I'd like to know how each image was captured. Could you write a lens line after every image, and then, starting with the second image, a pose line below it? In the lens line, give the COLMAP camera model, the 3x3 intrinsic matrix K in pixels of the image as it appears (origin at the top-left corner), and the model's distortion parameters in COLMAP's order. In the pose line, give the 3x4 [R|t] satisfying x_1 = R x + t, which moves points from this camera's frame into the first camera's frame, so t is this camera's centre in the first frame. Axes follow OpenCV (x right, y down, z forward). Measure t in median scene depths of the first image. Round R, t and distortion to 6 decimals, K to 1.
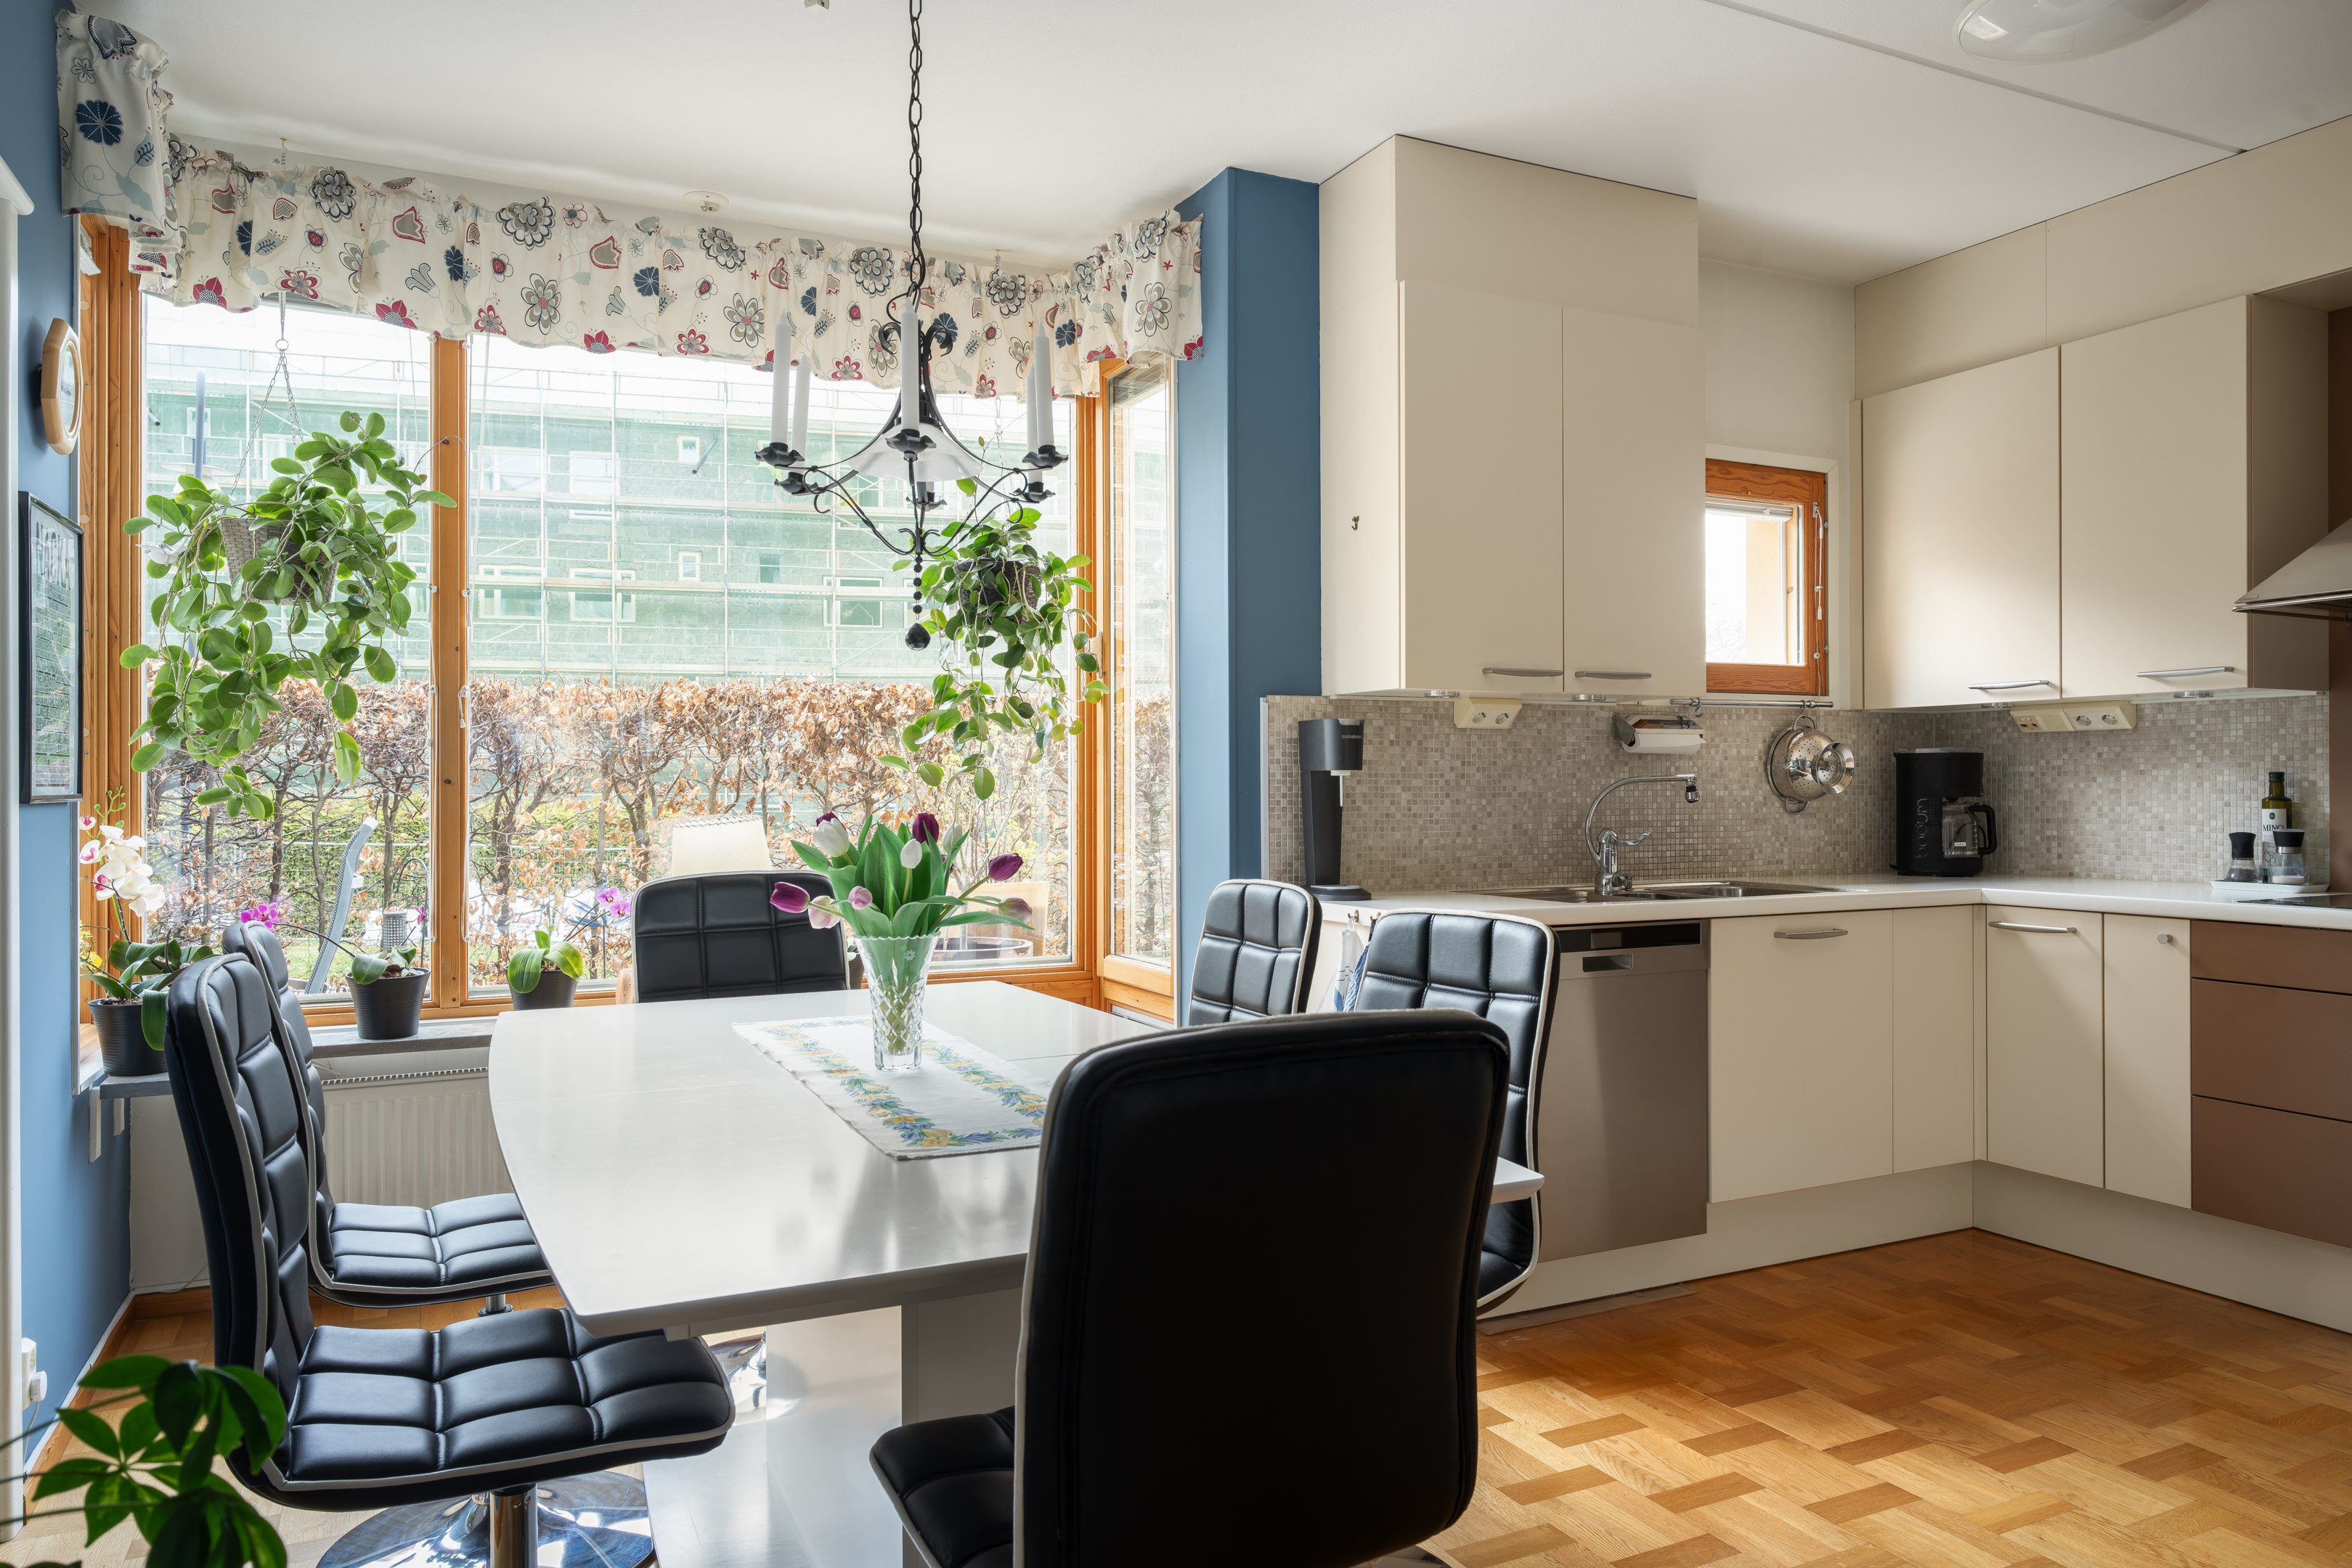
lens RADIAL K [[1529.7, 0, 1172.5], [0, 1529.7, 782.4], [0, 0, 1]] dist [0.003143, -0.000200]
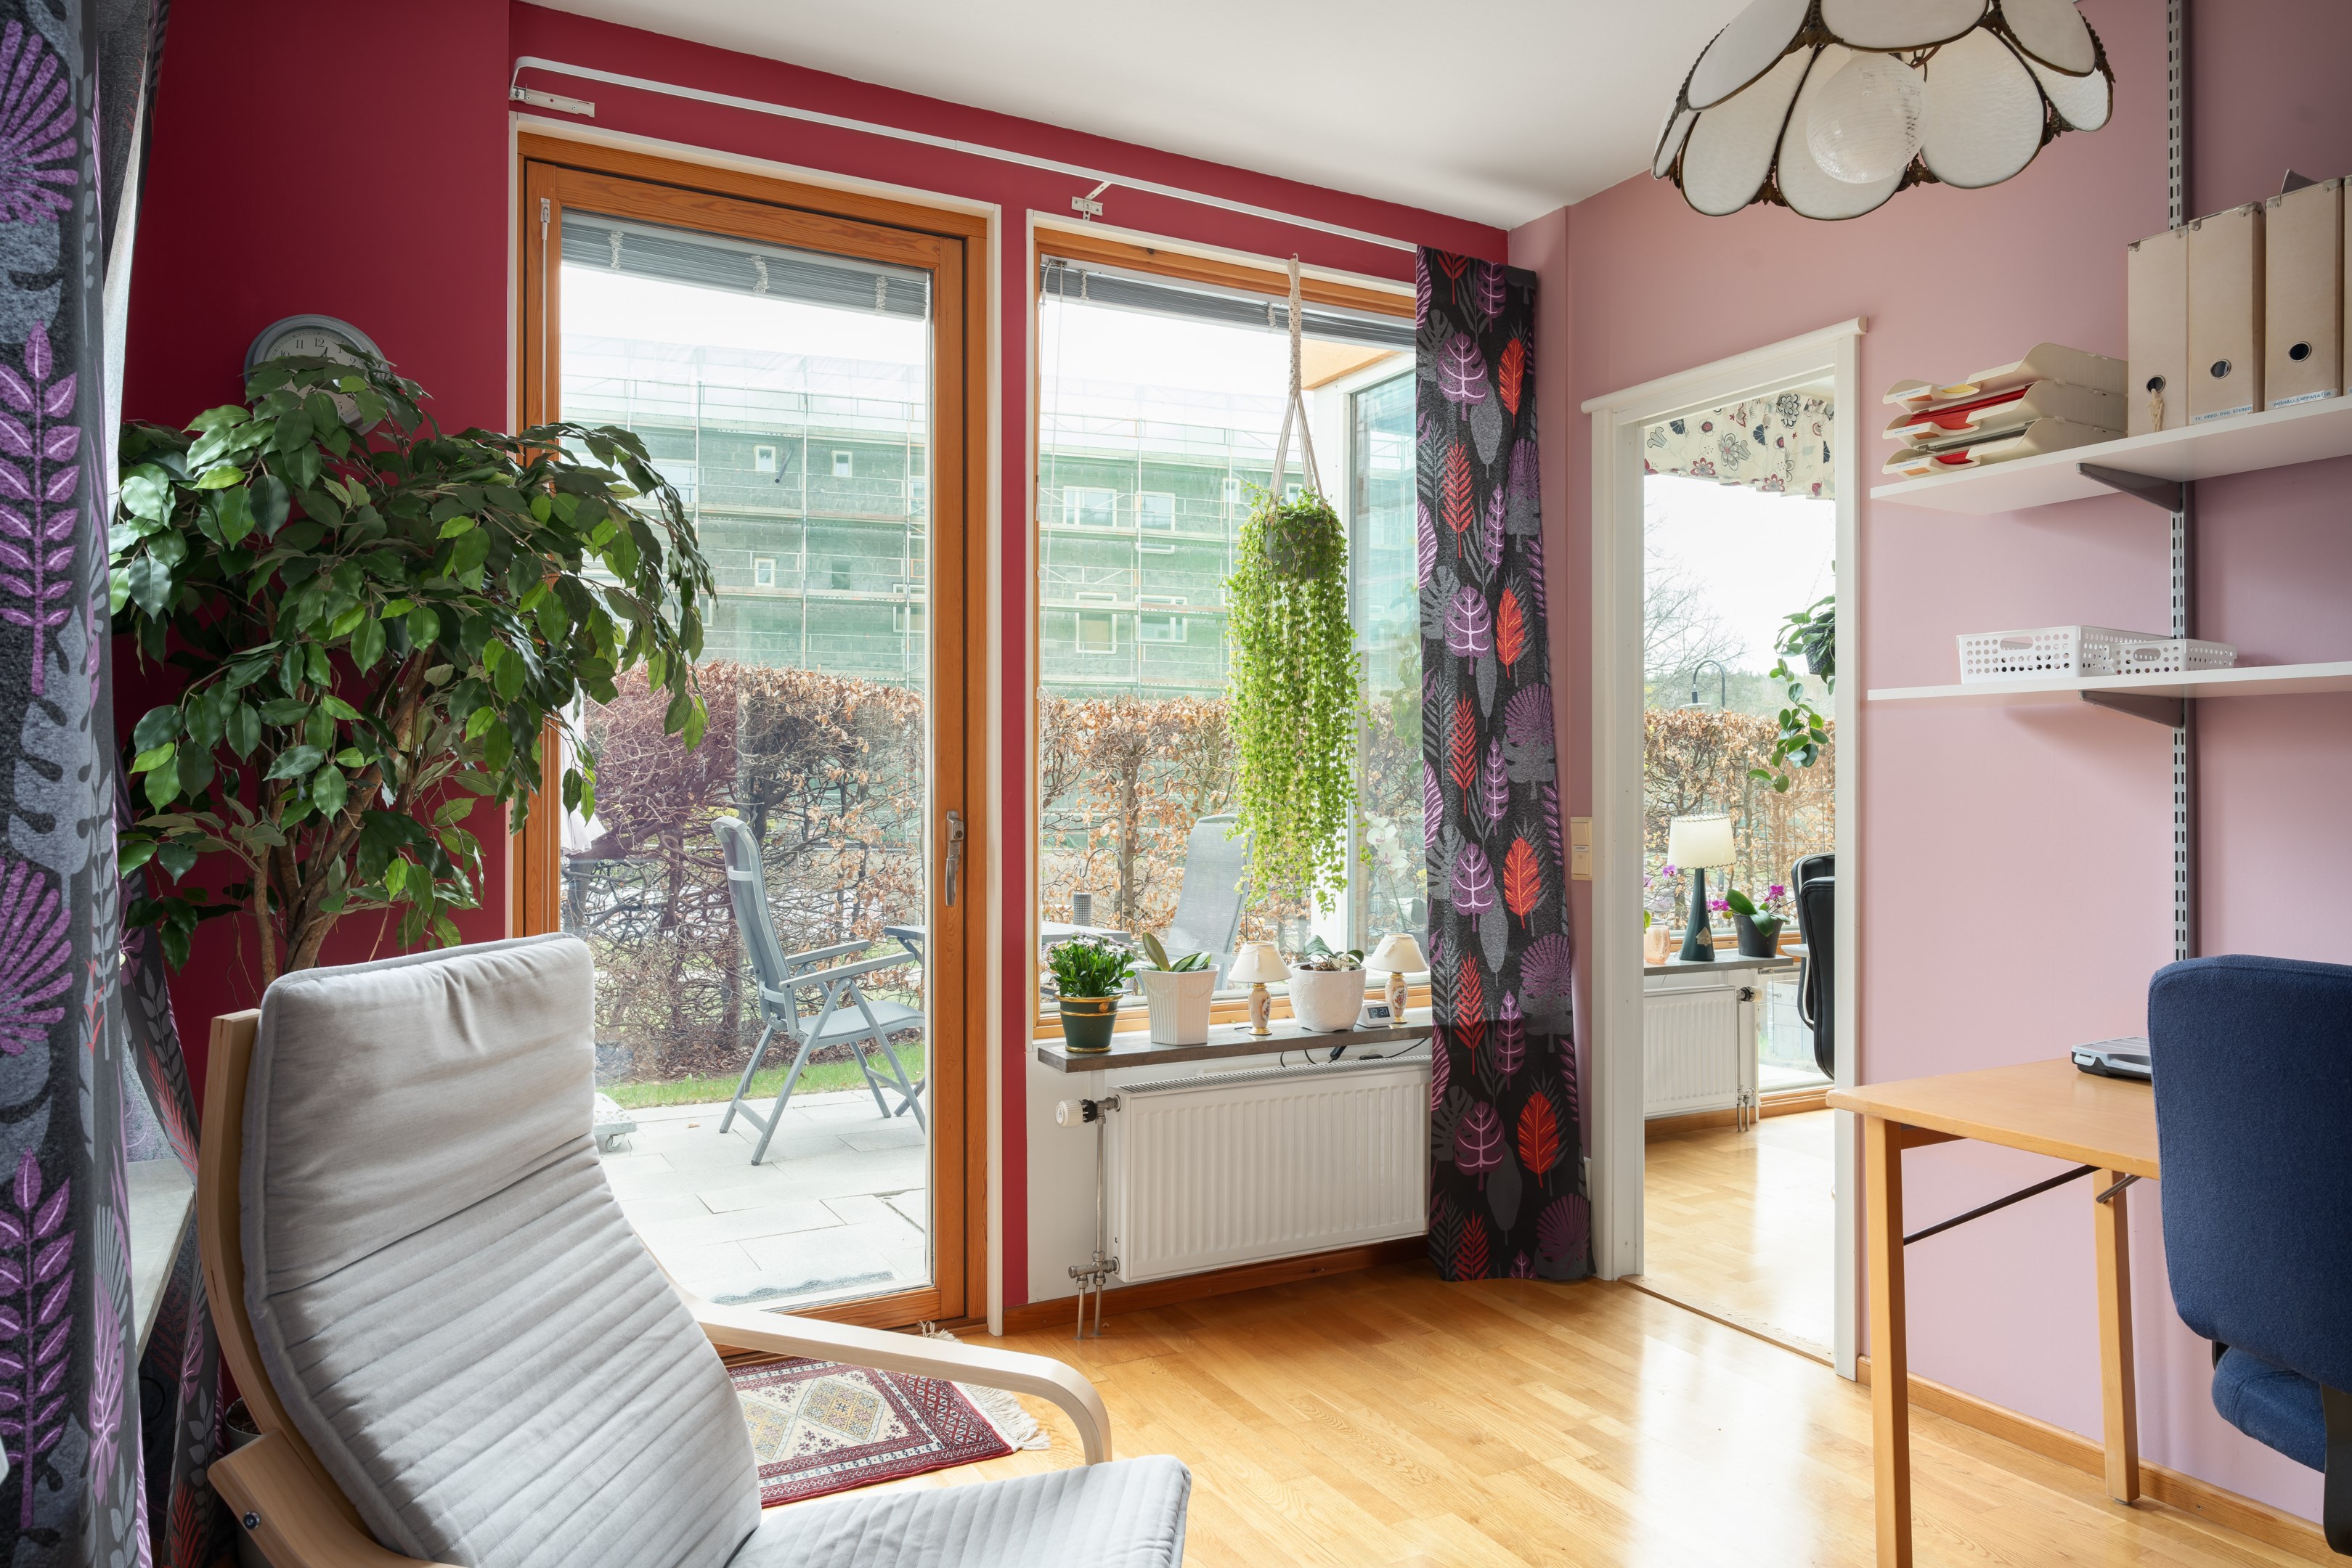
lens RADIAL K [[1529.7, 0, 1172.5], [0, 1529.7, 782.4], [0, 0, 1]] dist [0.003143, -0.000200]
pose [[0.999312, 0.007612, 0.036297, -0.885055], [-0.007512, 0.999968, -0.002886, 0.001640], [-0.036318, 0.002611, 0.999337, -0.369361]]
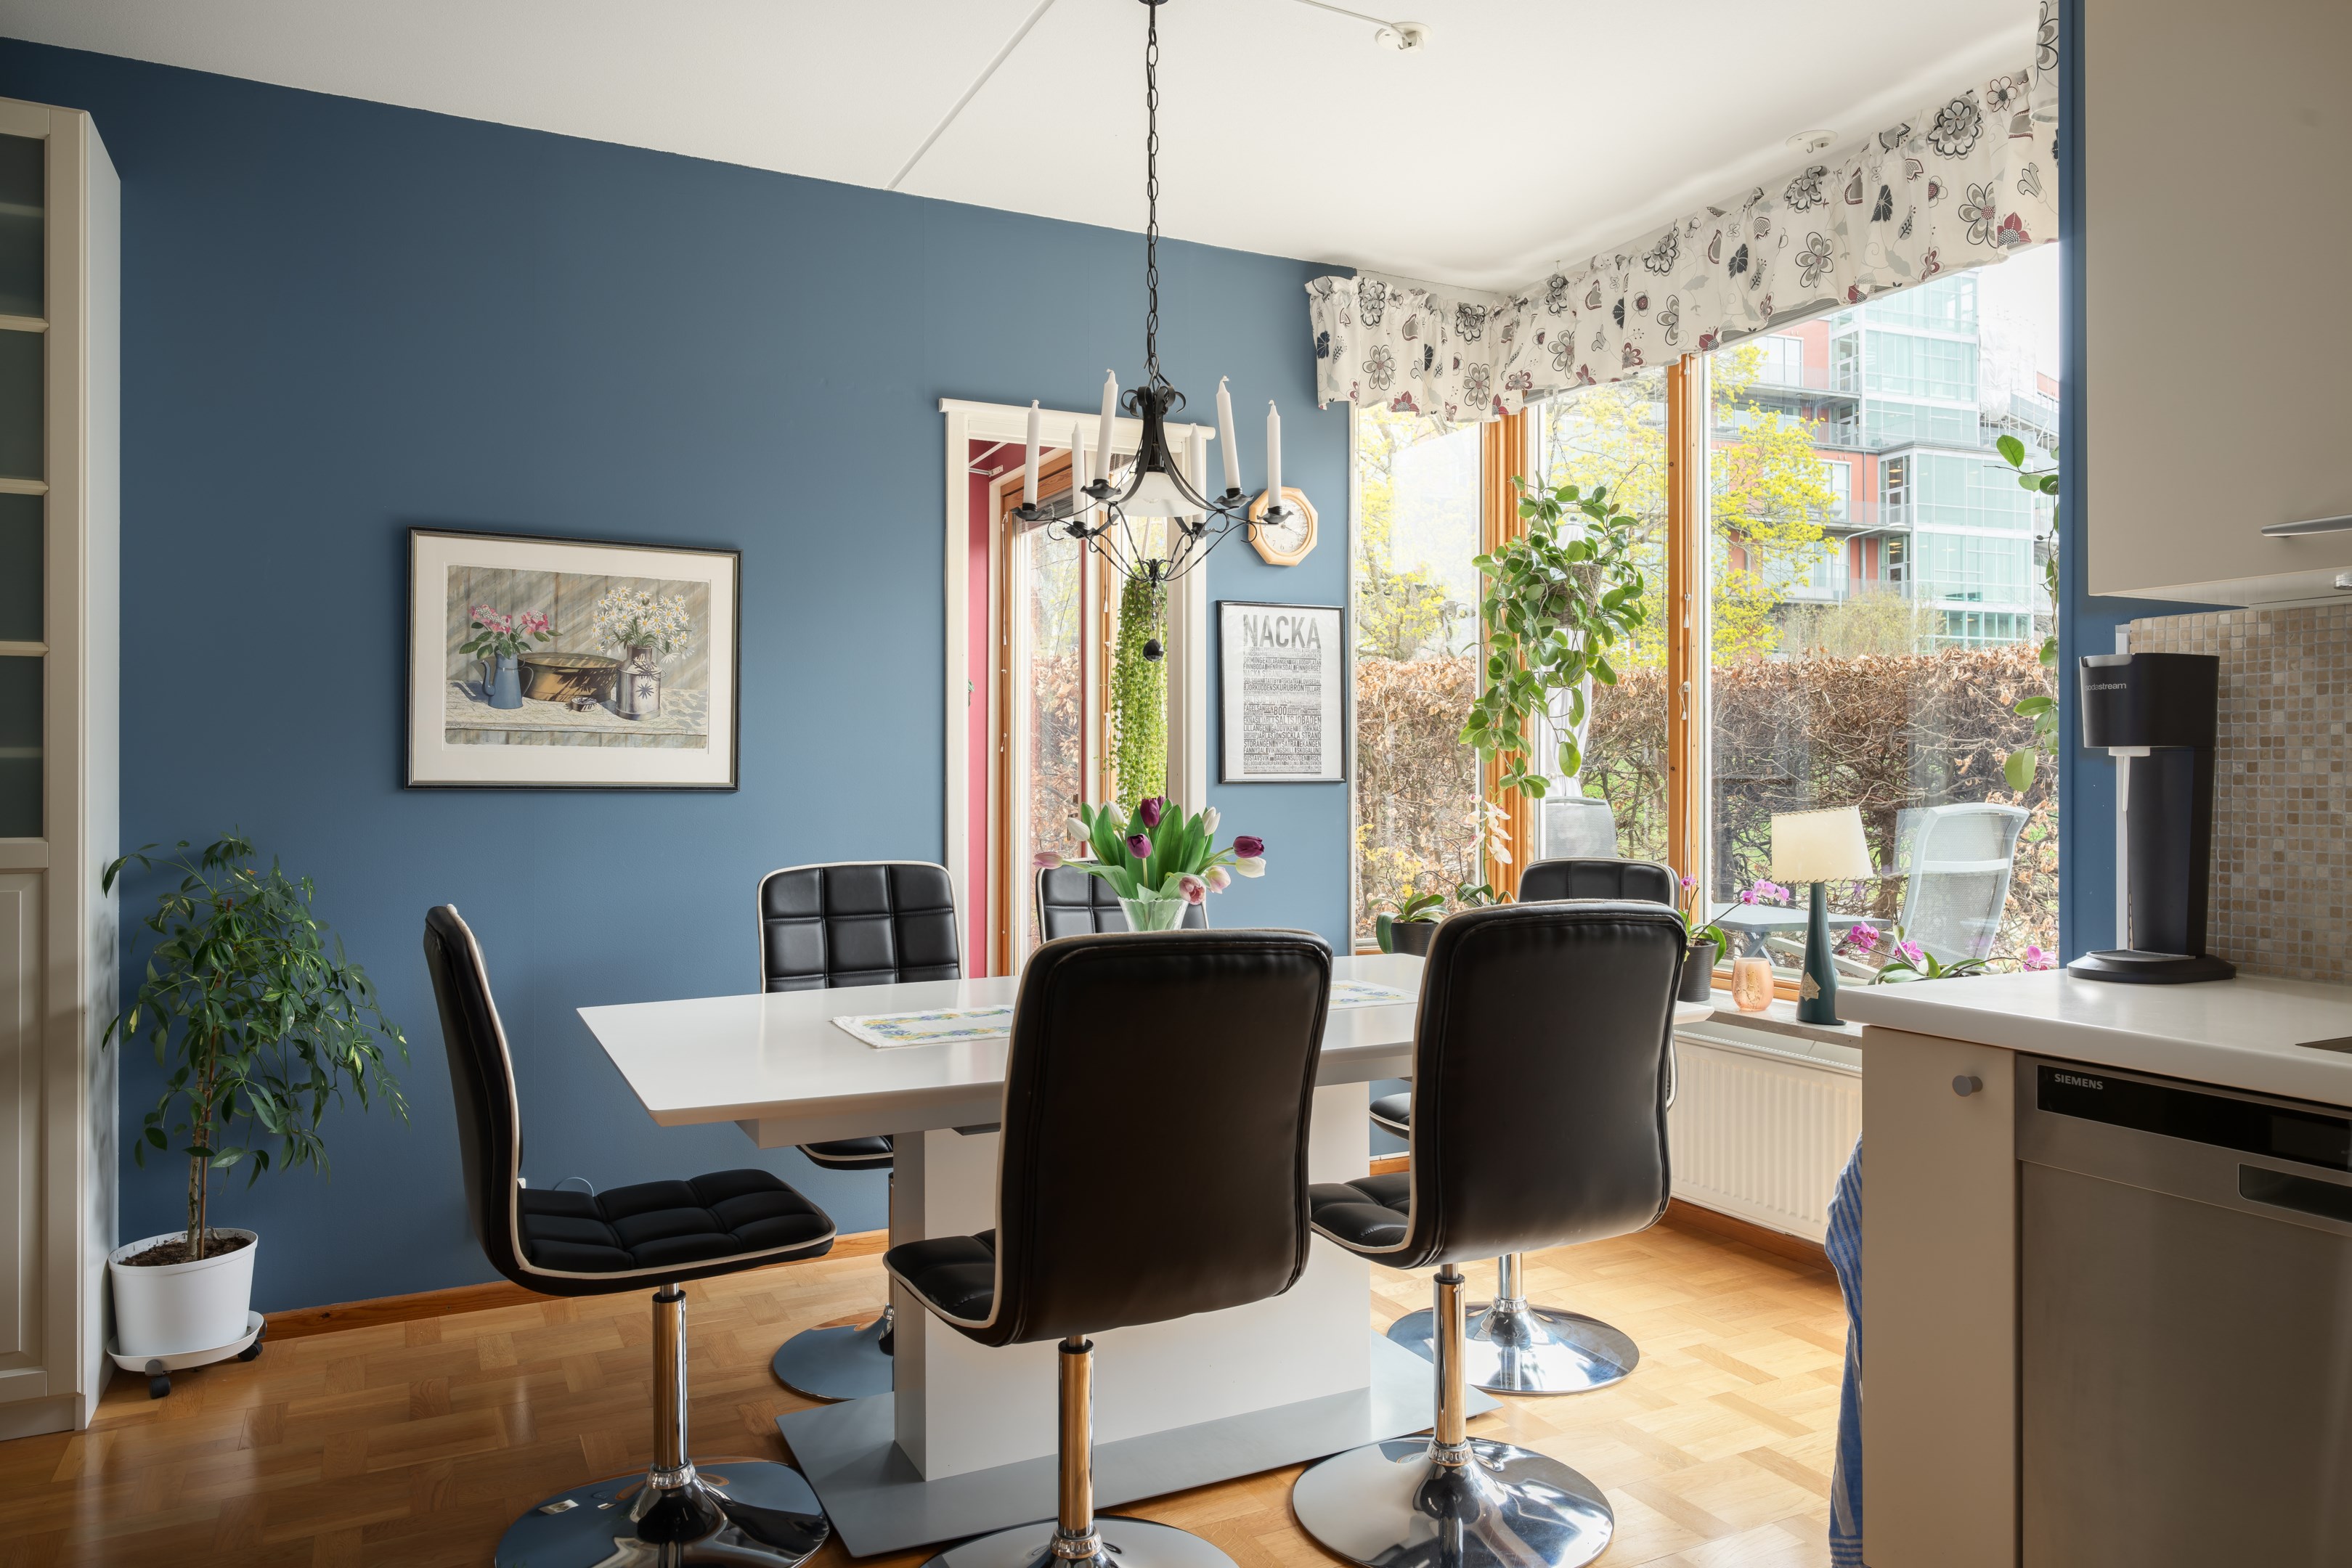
lens RADIAL K [[1521.1, 0, 1179.2], [0, 1521.1, 771.2], [0, 0, 1]] dist [0.000275, 0.001622]
pose [[0.019651, 0.000345, -0.999807, 0.664507], [0.004654, 0.999989, 0.000436, -0.000655], [0.999796, -0.004662, 0.019649, 0.652495]]
